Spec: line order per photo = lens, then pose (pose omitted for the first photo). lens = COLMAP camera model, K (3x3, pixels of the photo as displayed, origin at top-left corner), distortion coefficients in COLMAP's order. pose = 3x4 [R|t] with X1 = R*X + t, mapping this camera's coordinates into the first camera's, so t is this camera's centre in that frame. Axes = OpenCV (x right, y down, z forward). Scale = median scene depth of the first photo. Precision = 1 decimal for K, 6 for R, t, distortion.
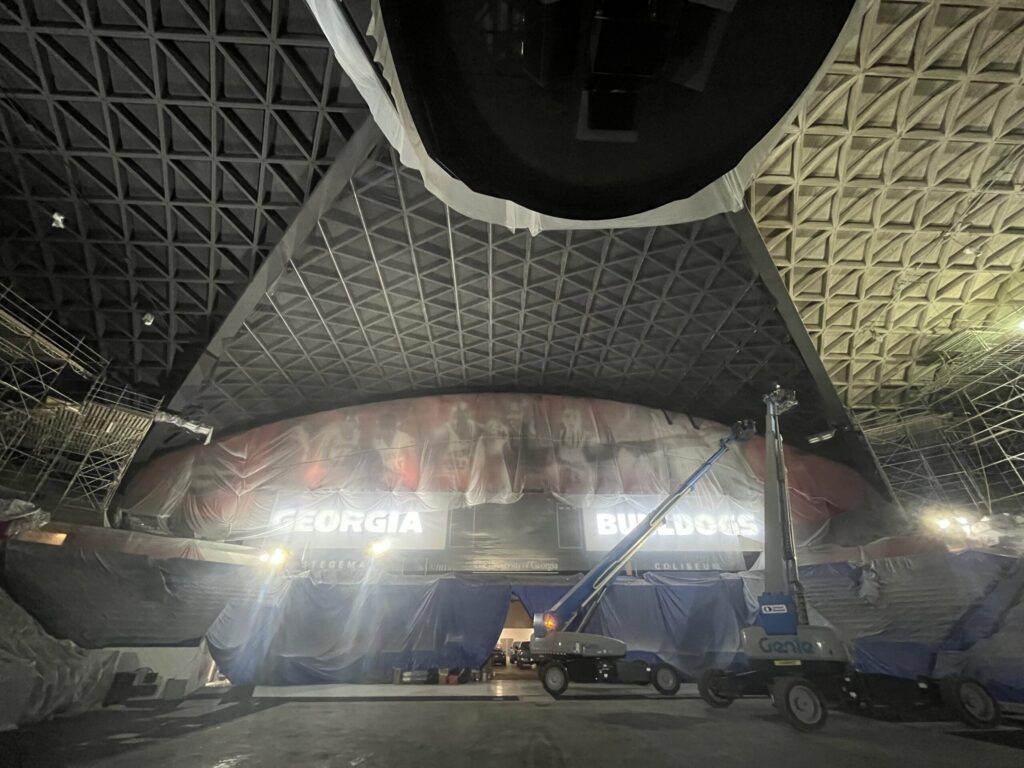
lens RADIAL K [[412.9, 0, 512.0], [0, 412.9, 384.0], [0, 0, 1]] dist [-0.003089, -0.000135]
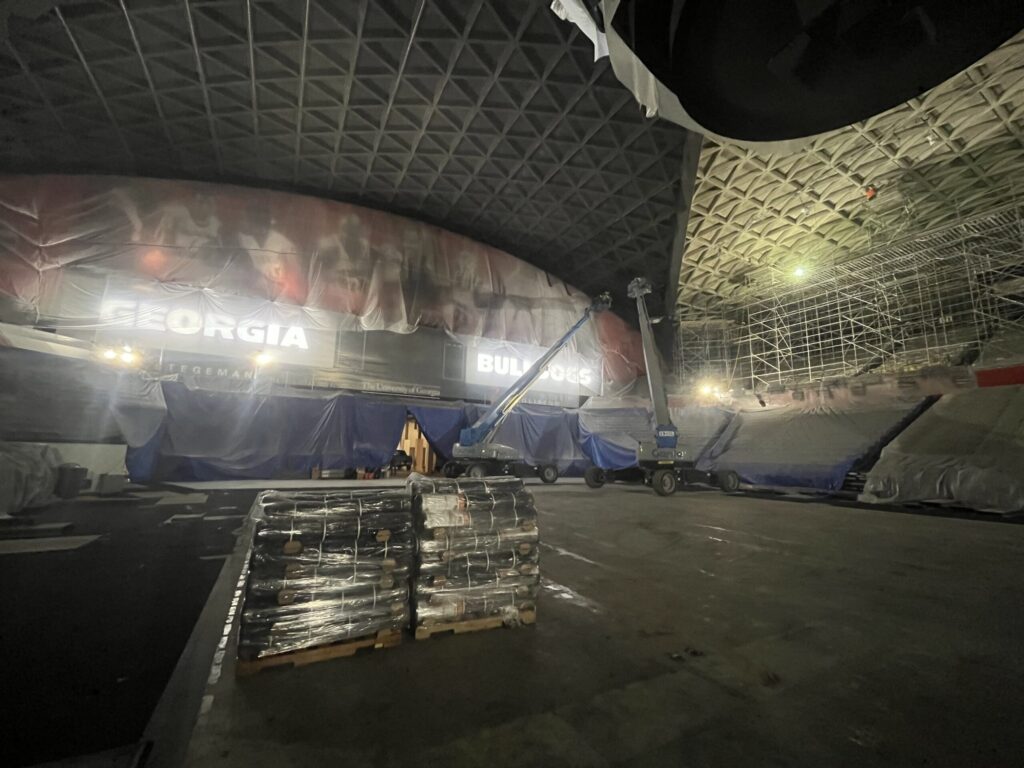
lens RADIAL K [[412.9, 0, 512.0], [0, 412.9, 384.0], [0, 0, 1]] dist [-0.003089, -0.000135]
pose [[0.893604, 0.094068, 0.438889, -0.210991], [-0.254171, 0.911967, 0.322044, 0.004684], [-0.369958, -0.399333, 0.838847, -0.011120]]
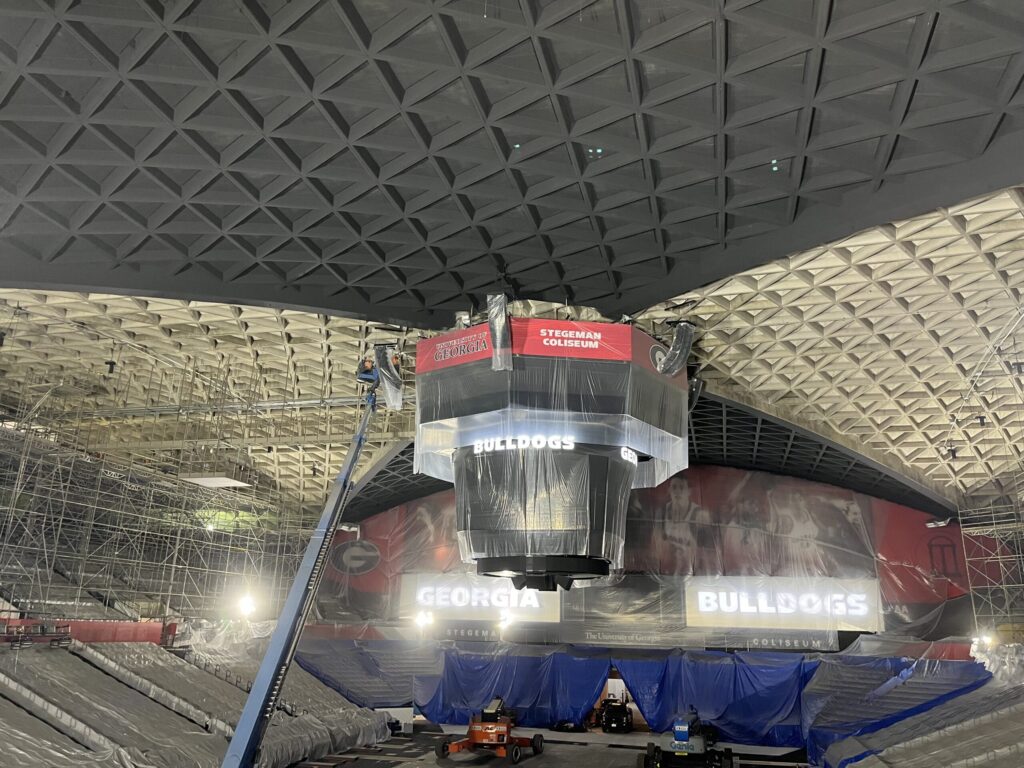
lens RADIAL K [[765.1, 0, 512.0], [0, 765.1, 384.0], [0, 0, 1]] dist [0.013311, 0.001644]
pose [[0.953795, -0.065919, -0.293139, 0.381079], [0.134379, 0.966209, 0.219958, -0.730909], [0.268734, -0.249187, 0.930423, -0.859989]]
